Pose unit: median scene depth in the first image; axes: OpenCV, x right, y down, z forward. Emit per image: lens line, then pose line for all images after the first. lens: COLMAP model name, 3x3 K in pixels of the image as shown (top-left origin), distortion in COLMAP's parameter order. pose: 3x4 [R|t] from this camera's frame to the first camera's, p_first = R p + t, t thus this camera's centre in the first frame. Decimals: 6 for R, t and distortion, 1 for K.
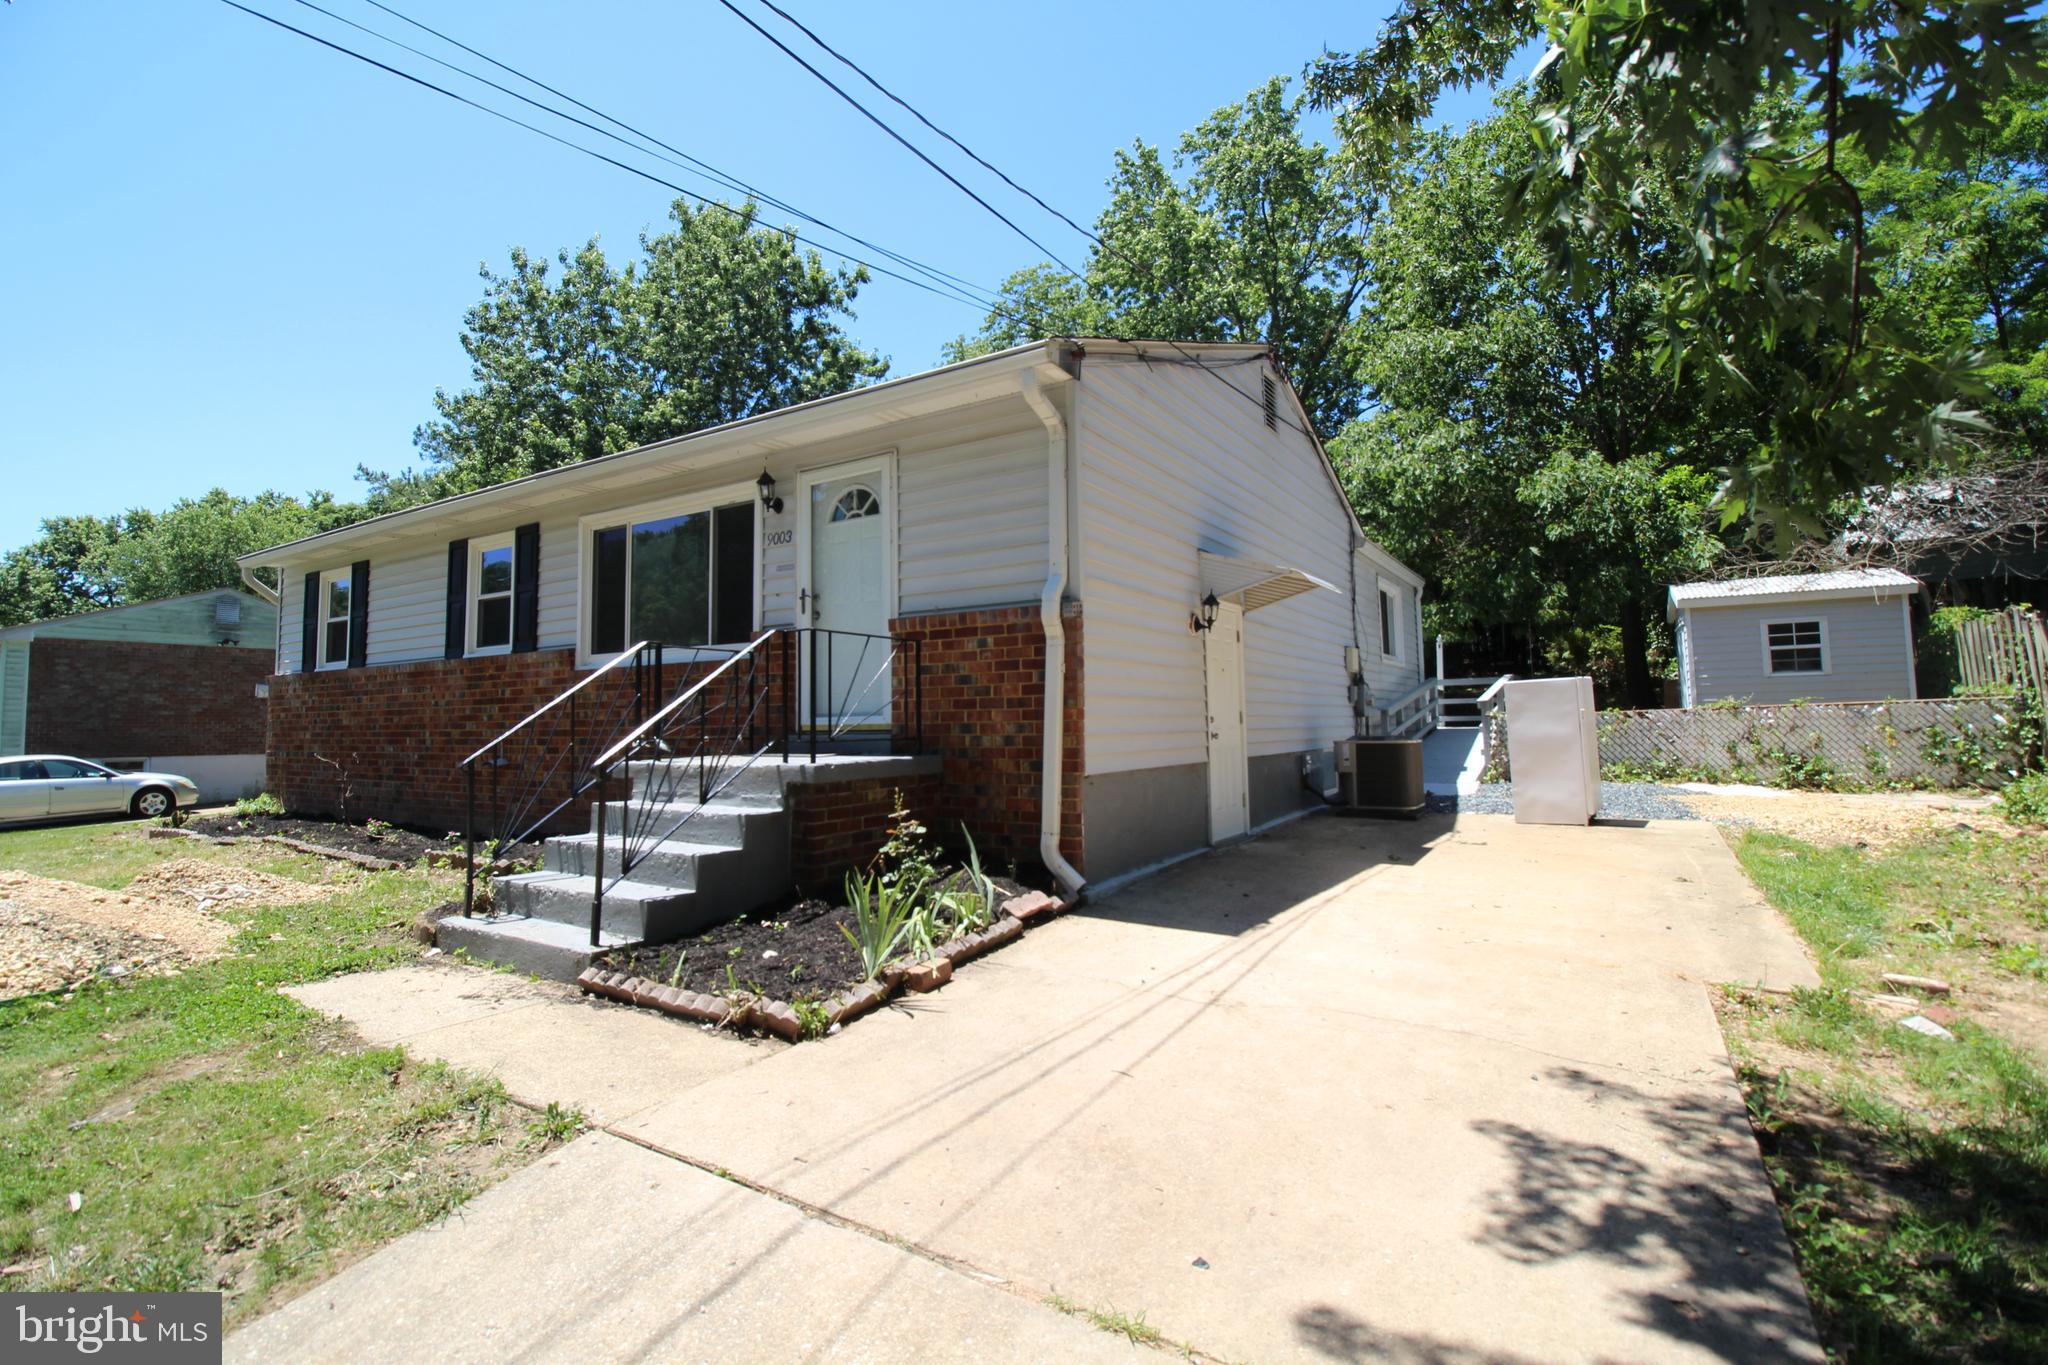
lens RADIAL K [[943.8, 0, 1019.5], [0, 943.8, 662.9], [0, 0, 1]] dist [0.004416, -0.015445]
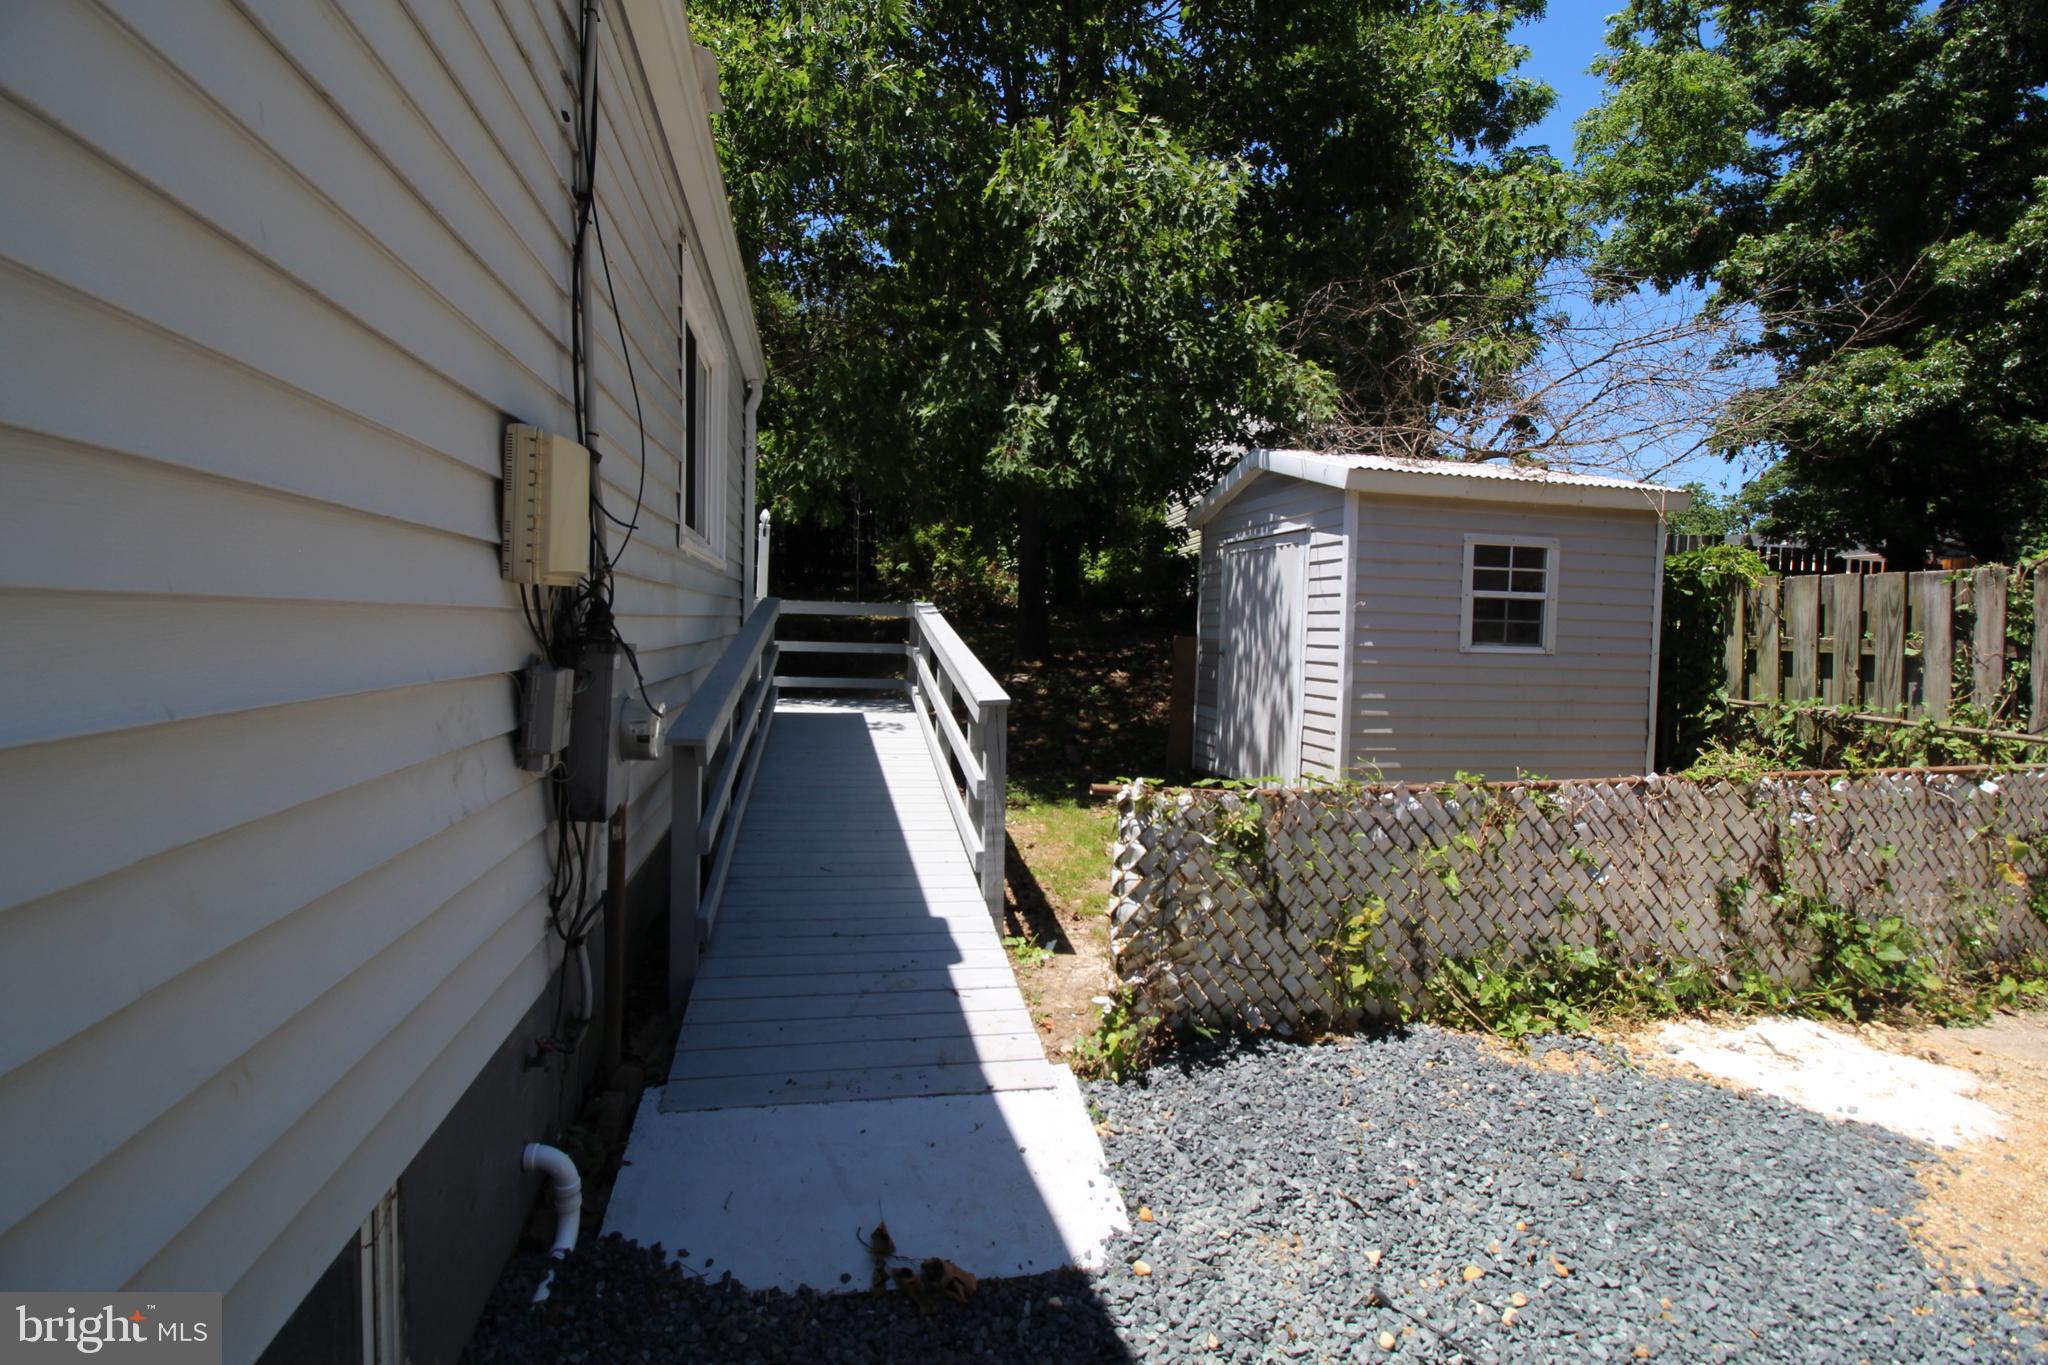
lens RADIAL K [[943.8, 0, 1019.5], [0, 943.8, 662.9], [0, 0, 1]] dist [0.004416, -0.015445]
pose [[0.711564, 0.009166, 0.702561, 0.293755], [-0.086188, 0.993502, 0.074330, 0.003596], [-0.697315, -0.113443, 0.707731, 0.818976]]
